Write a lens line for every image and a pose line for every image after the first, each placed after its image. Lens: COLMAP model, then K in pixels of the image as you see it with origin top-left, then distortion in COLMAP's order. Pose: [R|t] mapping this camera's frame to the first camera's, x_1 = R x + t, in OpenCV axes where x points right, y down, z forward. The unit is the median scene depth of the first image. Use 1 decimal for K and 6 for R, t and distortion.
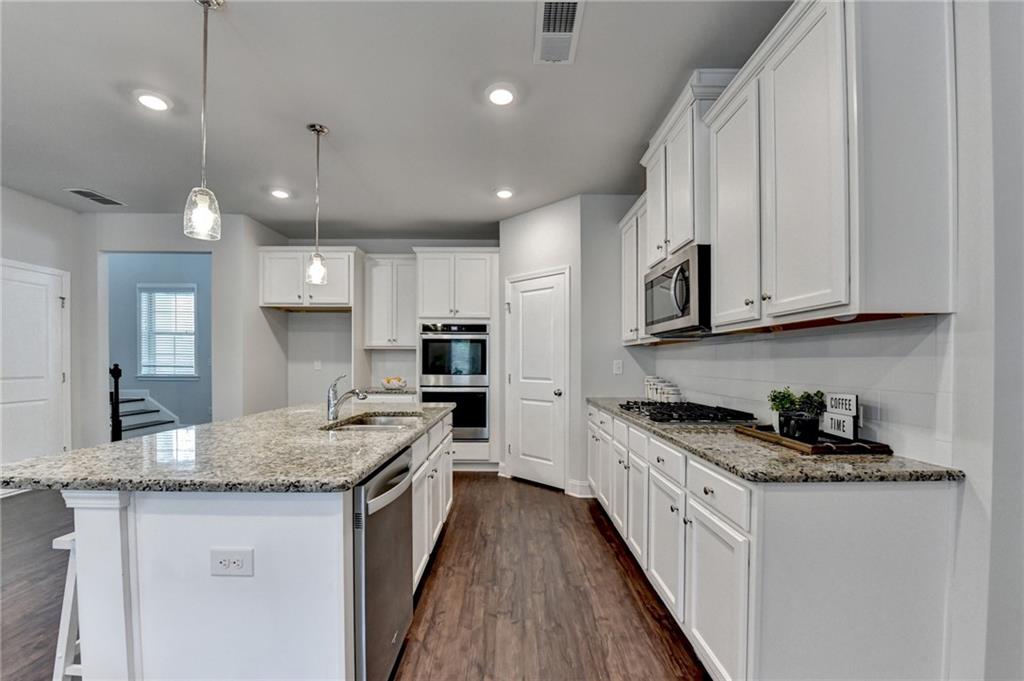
lens RADIAL K [[420.5, 0, 513.3], [0, 420.5, 365.4], [0, 0, 1]] dist [-0.011394, -0.003243]
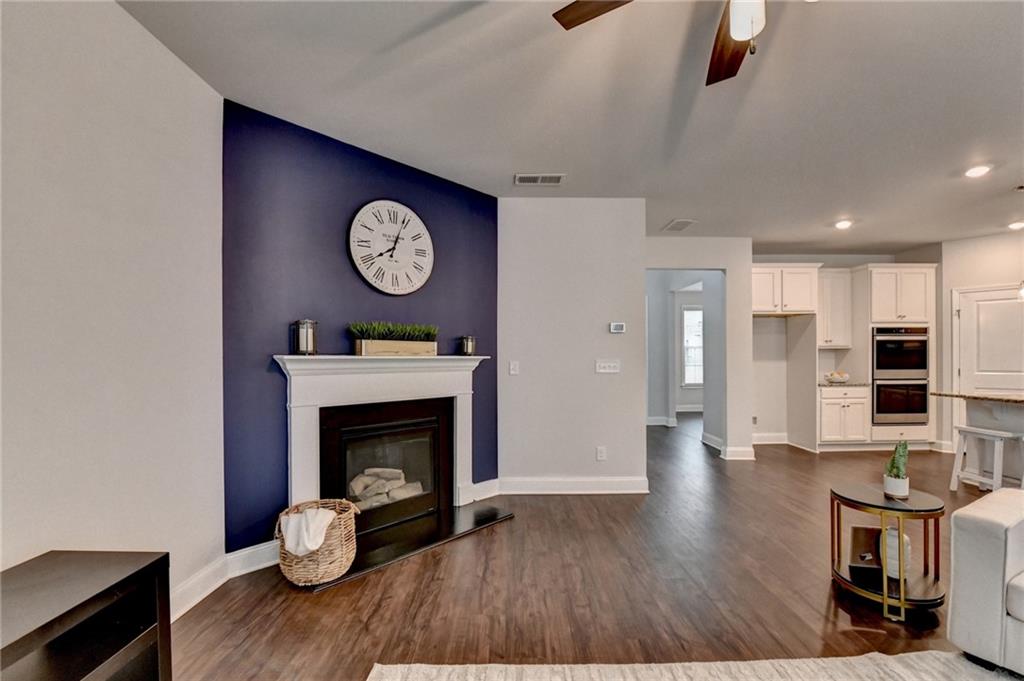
lens RADIAL K [[420.5, 0, 514.3], [0, 420.5, 364.1], [0, 0, 1]] dist [-0.011394, -0.003243]
pose [[0.999923, -0.012217, -0.002020, -1.266208], [0.012224, 0.999919, 0.003681, -0.011415], [0.001975, -0.003705, 0.999991, -0.193817]]
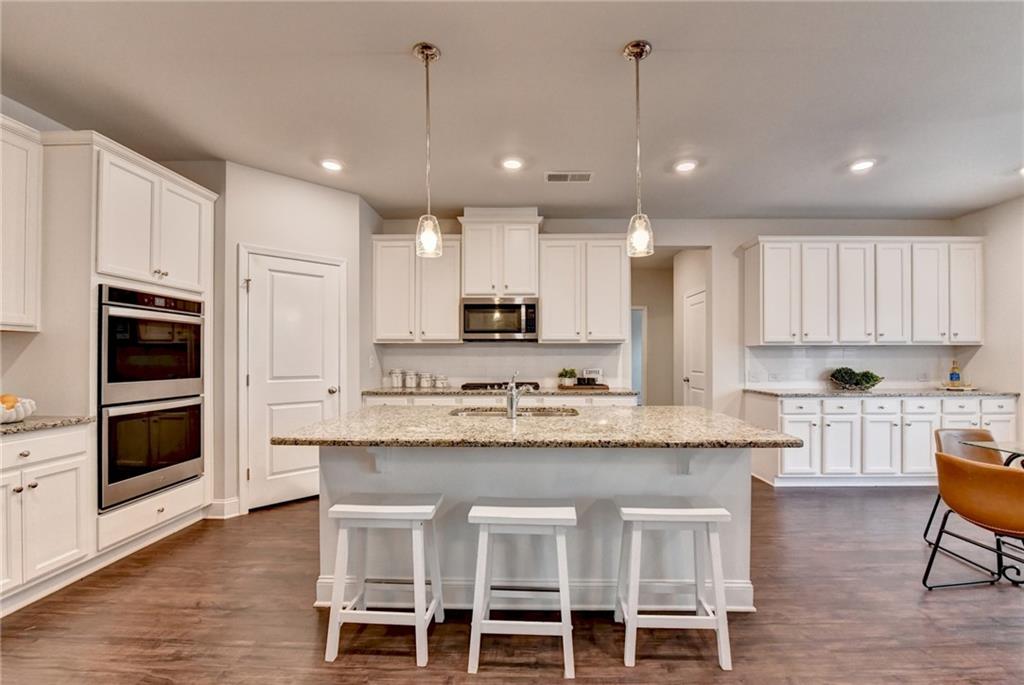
lens RADIAL K [[424.7, 0, 513.8], [0, 424.7, 356.2], [0, 0, 1]] dist [-0.011986, -0.001271]
pose [[0.041715, 0.000005, 0.999130, -0.723662], [0.008682, 0.999962, -0.000368, -0.007506], [-0.999092, 0.008690, 0.041713, 0.484329]]
